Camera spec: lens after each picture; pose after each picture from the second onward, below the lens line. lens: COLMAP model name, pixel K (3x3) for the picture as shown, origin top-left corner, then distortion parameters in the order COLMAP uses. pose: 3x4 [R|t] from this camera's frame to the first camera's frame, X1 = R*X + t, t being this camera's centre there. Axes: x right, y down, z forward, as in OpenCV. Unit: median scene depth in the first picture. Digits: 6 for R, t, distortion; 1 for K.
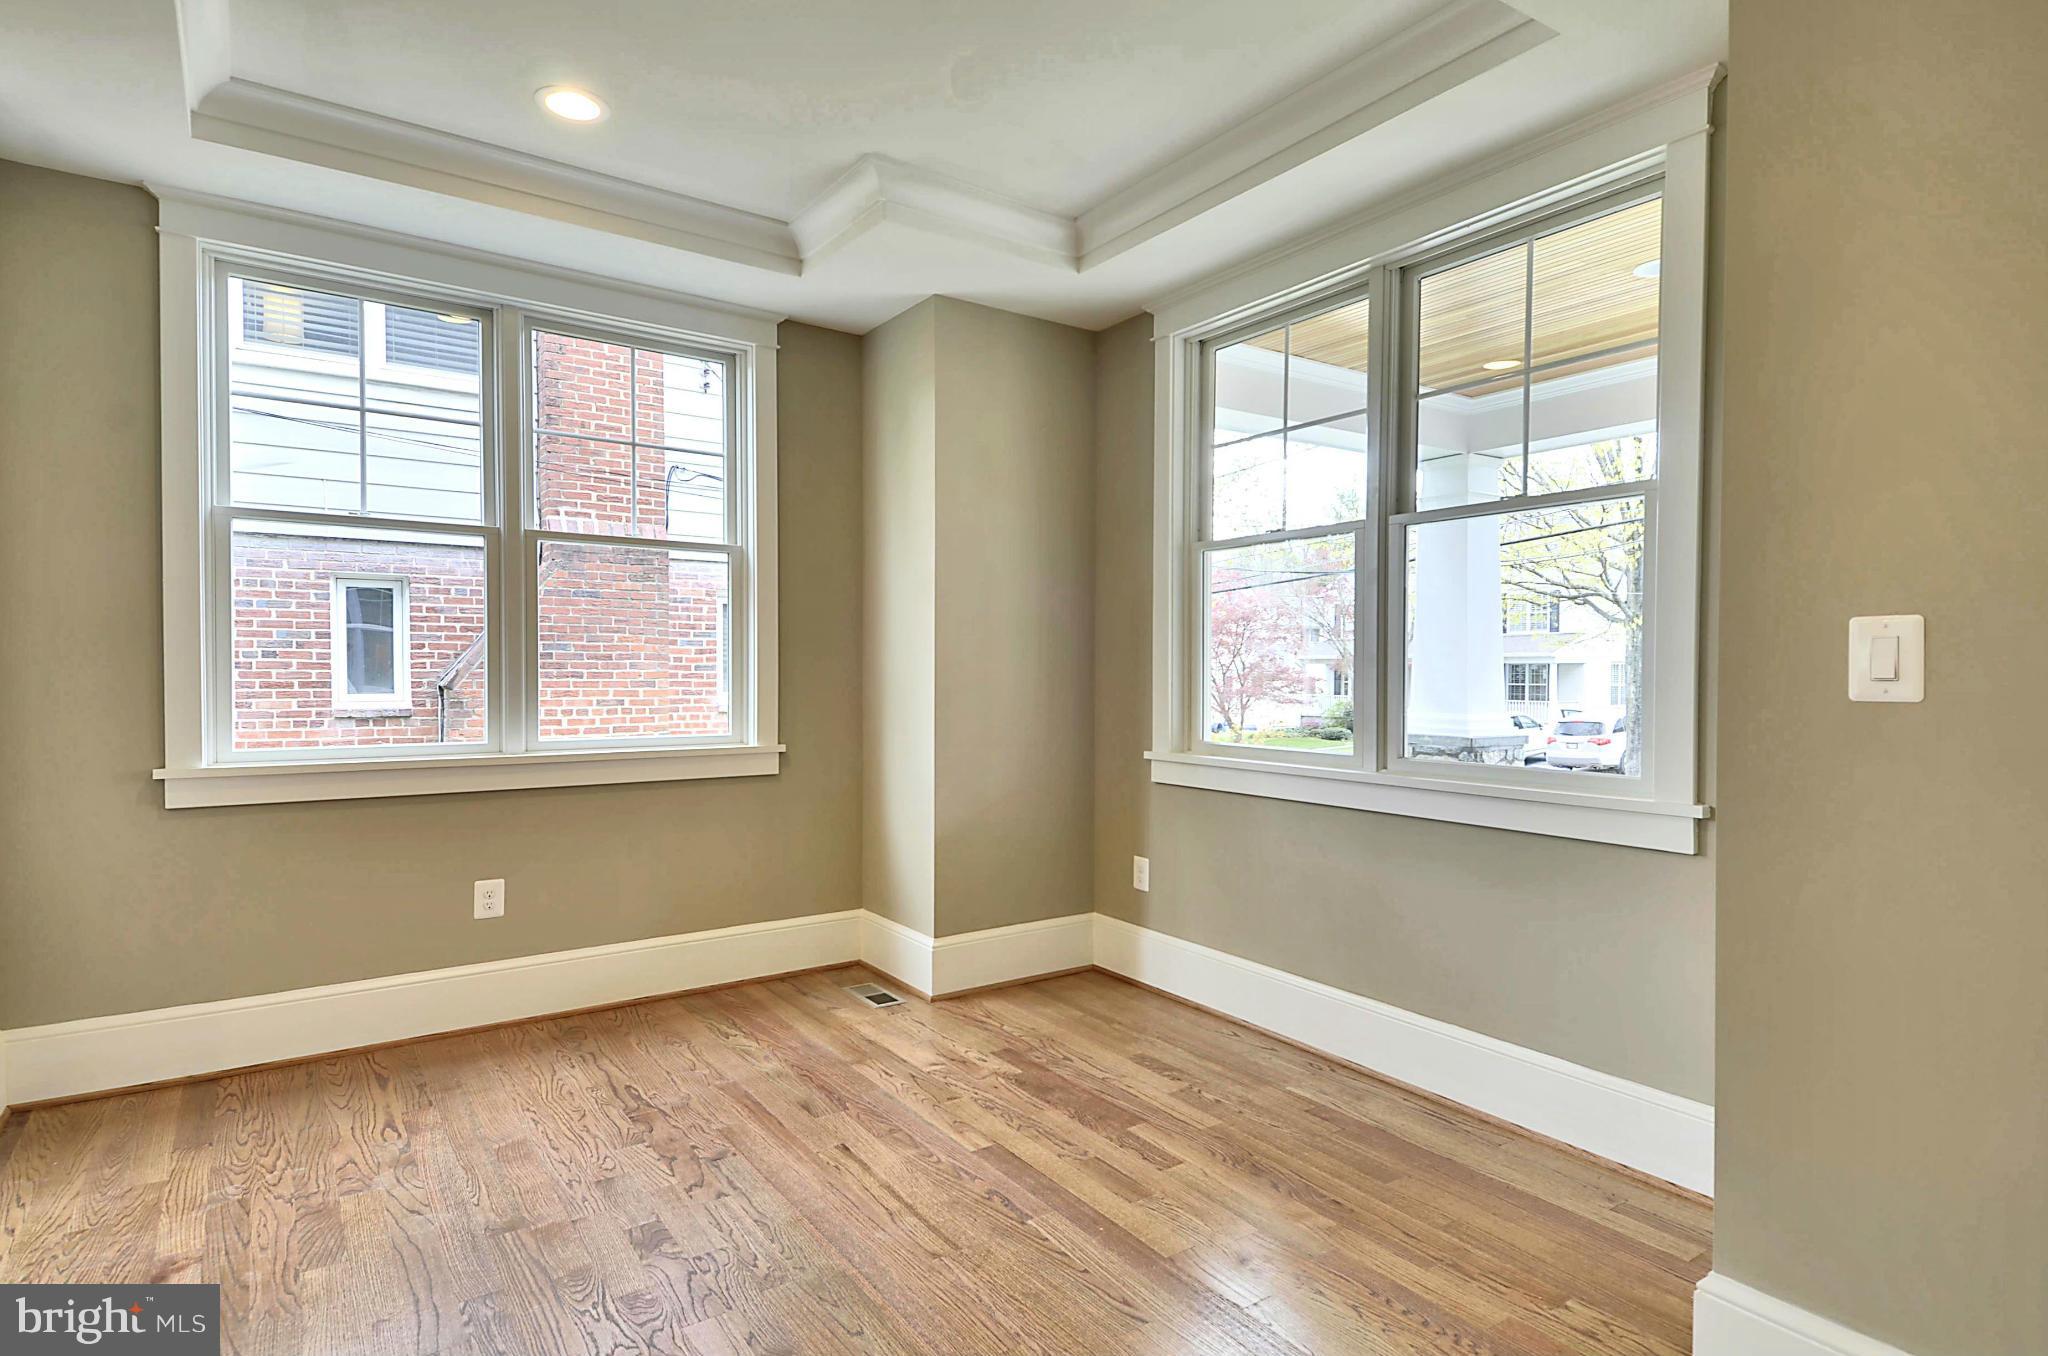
lens RADIAL K [[1046.8, 0, 1011.5], [0, 1046.8, 684.3], [0, 0, 1]] dist [0.000160, -0.013289]
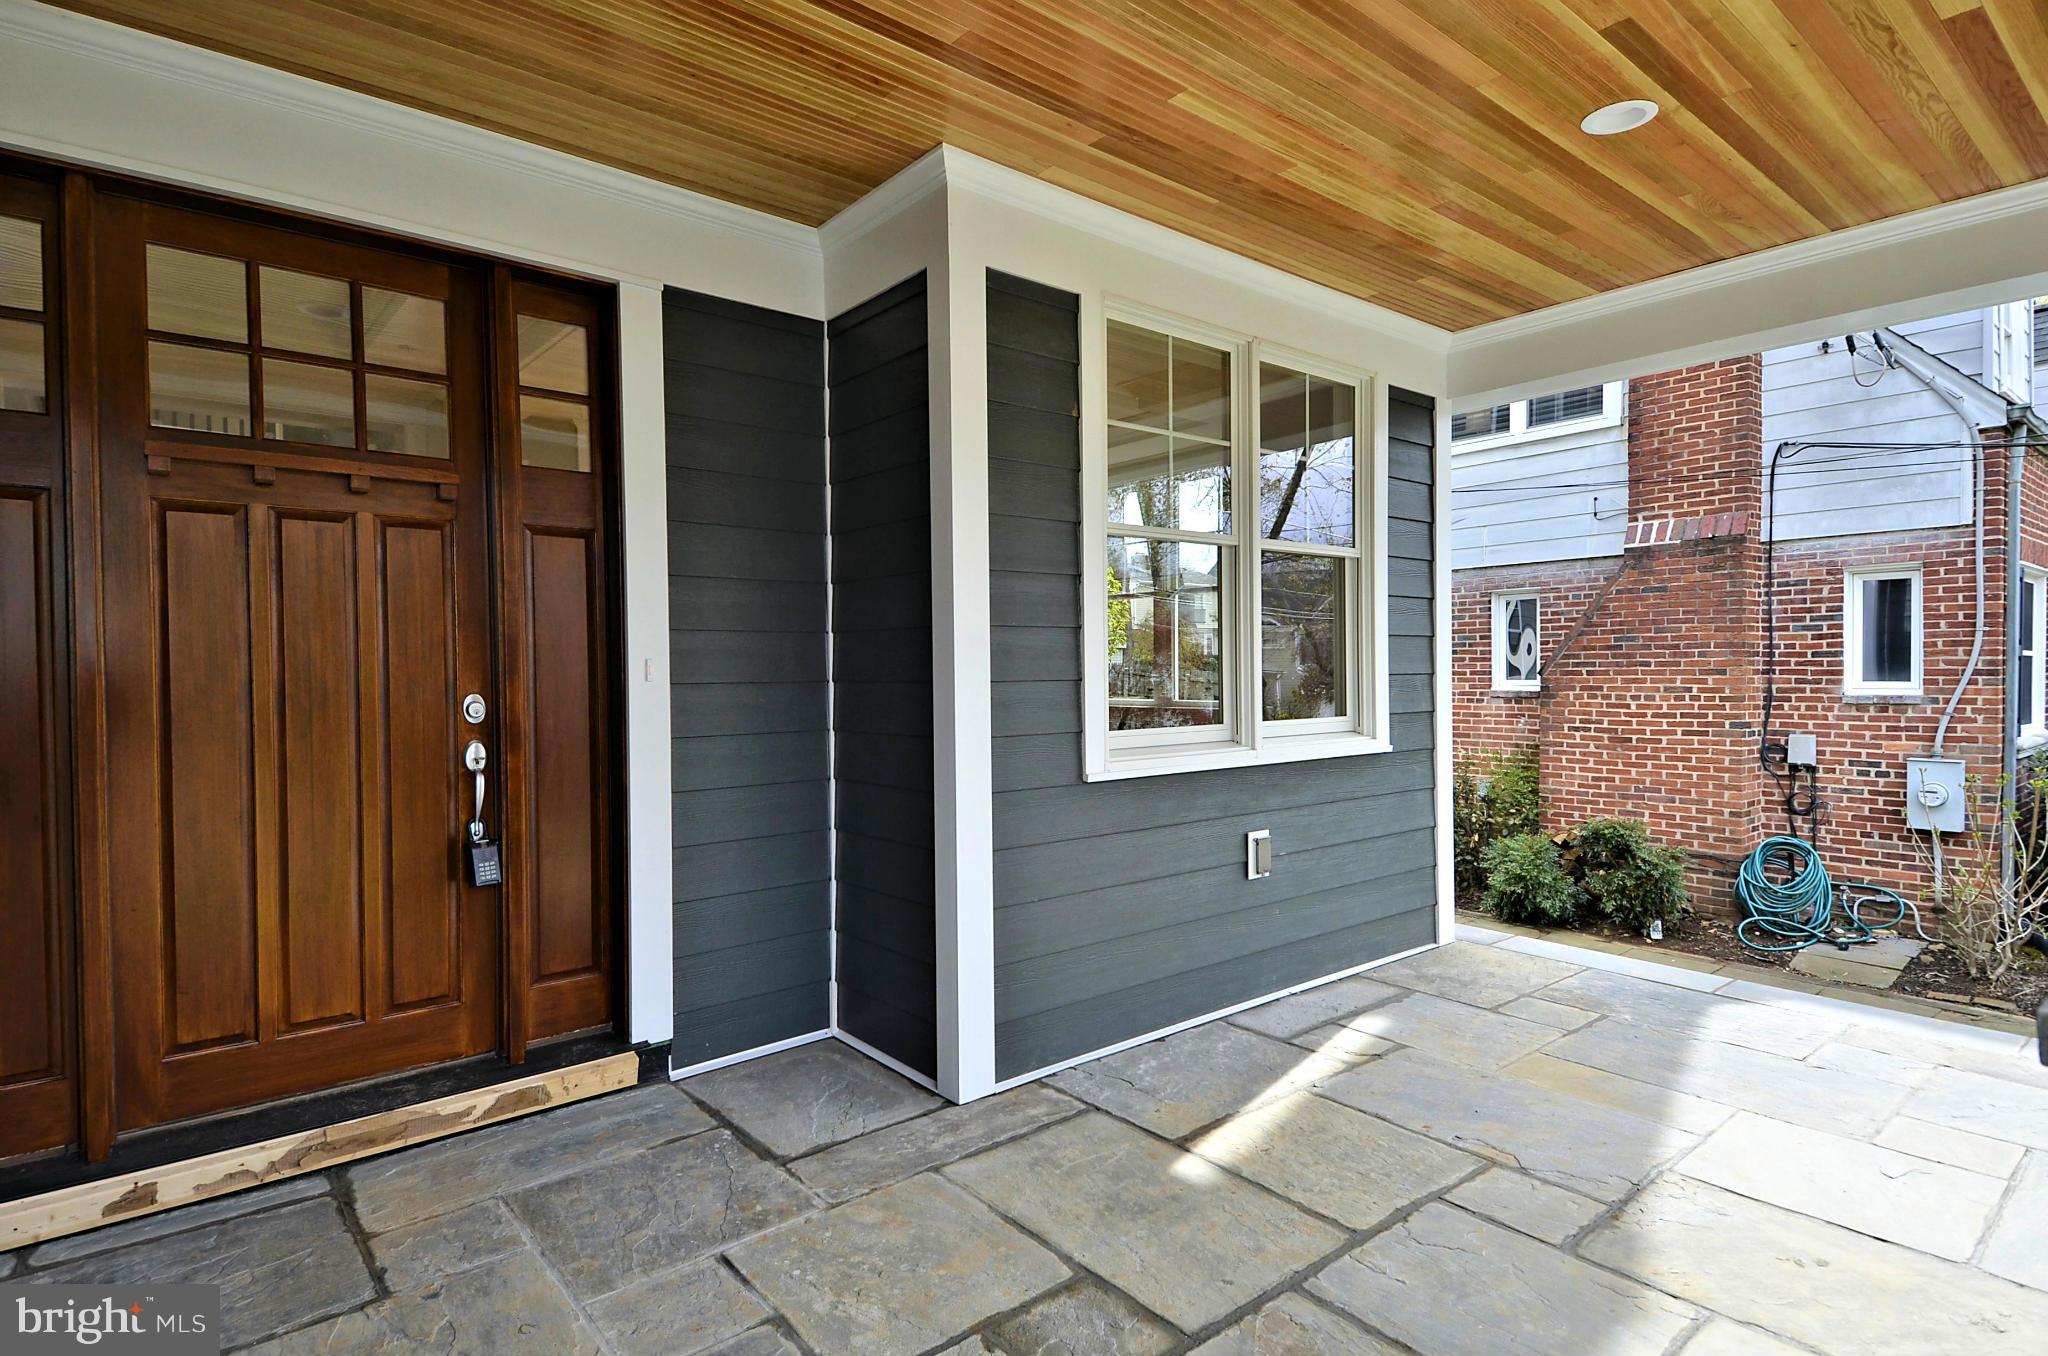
lens RADIAL K [[1046.8, 0, 1011.5], [0, 1046.8, 684.3], [0, 0, 1]] dist [0.000160, -0.013289]
pose [[0.036850, 0.010314, -0.999268, 0.643594], [-0.000442, 0.999947, 0.010305, 0.001478], [0.999321, 0.000062, 0.036853, 0.284727]]
